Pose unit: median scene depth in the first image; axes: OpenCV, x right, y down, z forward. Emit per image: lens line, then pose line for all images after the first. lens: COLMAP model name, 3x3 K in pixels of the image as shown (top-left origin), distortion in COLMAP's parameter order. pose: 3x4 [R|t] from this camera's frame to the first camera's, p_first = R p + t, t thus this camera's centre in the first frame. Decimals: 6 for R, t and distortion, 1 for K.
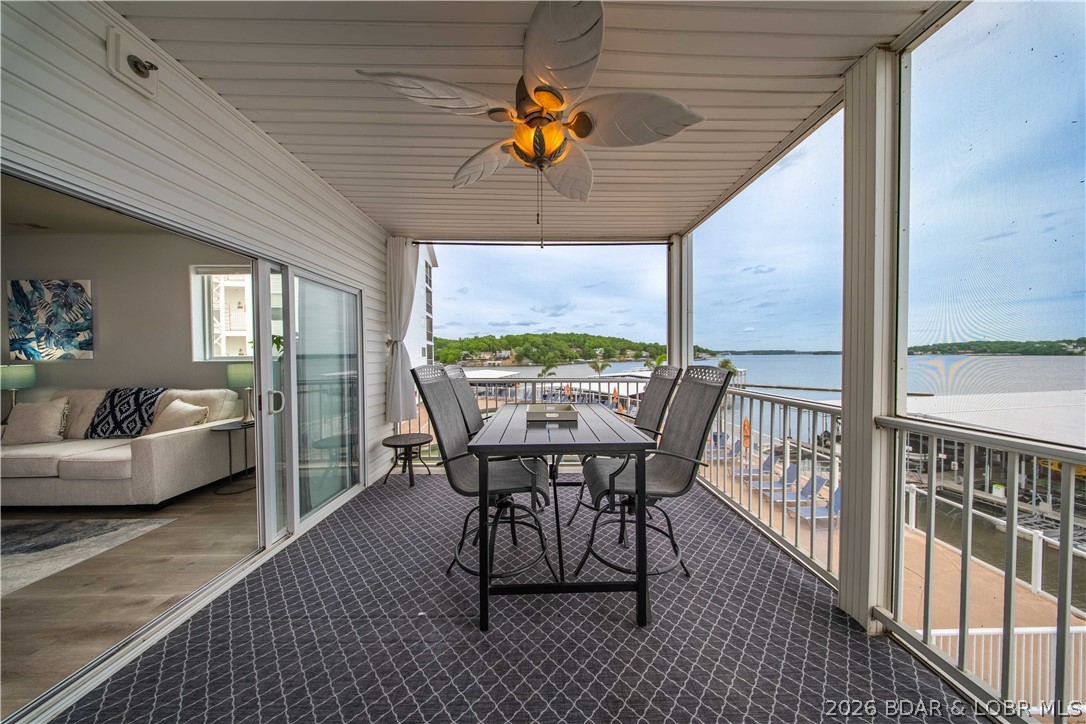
lens RADIAL K [[320.0, 0, 547.6], [0, 320.0, 359.9], [0, 0, 1]] dist [-0.001530, -0.000143]
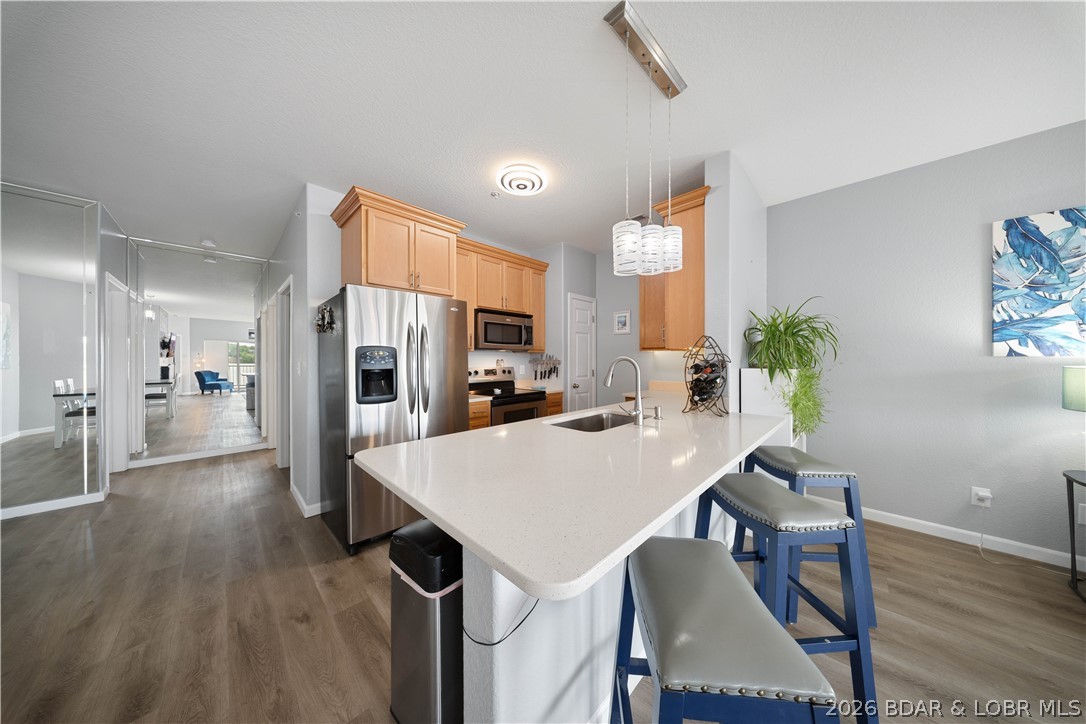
lens RADIAL K [[320.0, 0, 547.6], [0, 320.0, 359.9], [0, 0, 1]] dist [-0.001530, -0.000143]
pose [[0.705114, 0.008104, -0.709048, -1.866713], [-0.017955, 0.999818, -0.006428, 0.024841], [0.708867, 0.017263, 0.705131, 0.000536]]
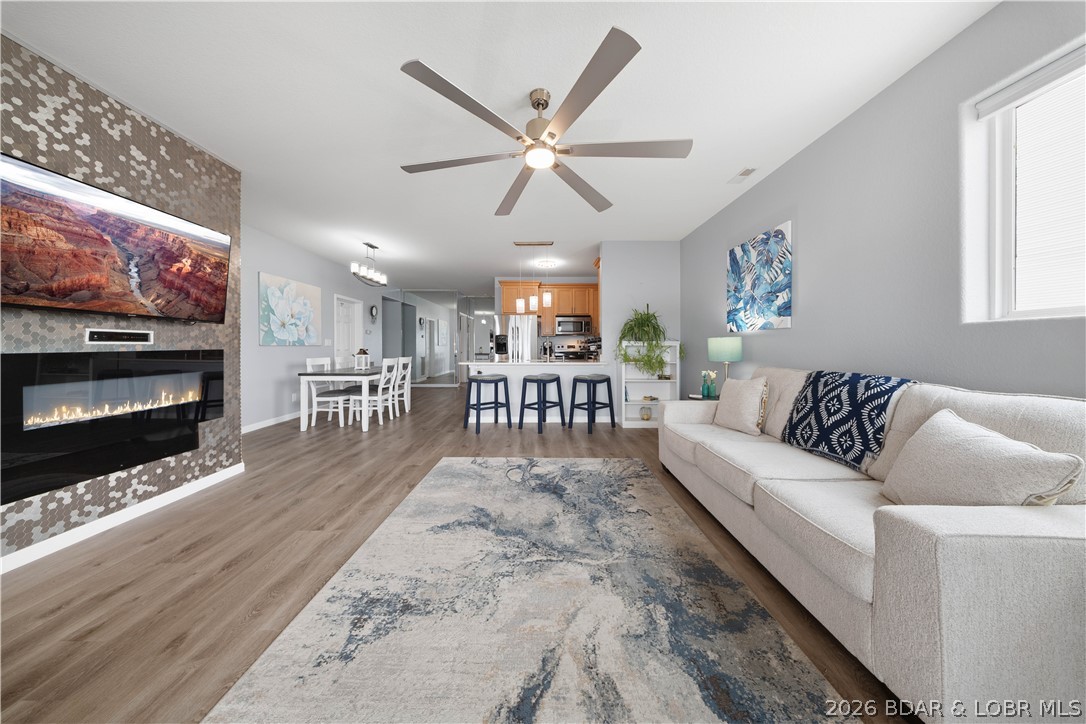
lens RADIAL K [[329.9, 0, 541.8], [0, 329.9, 347.0], [0, 0, 1]] dist [0.005322, -0.002811]
pose [[-0.008126, 0.010832, -0.999908, -0.674504], [-0.018224, 0.999774, 0.010978, 0.044383], [0.999801, 0.018311, -0.007927, 0.443512]]
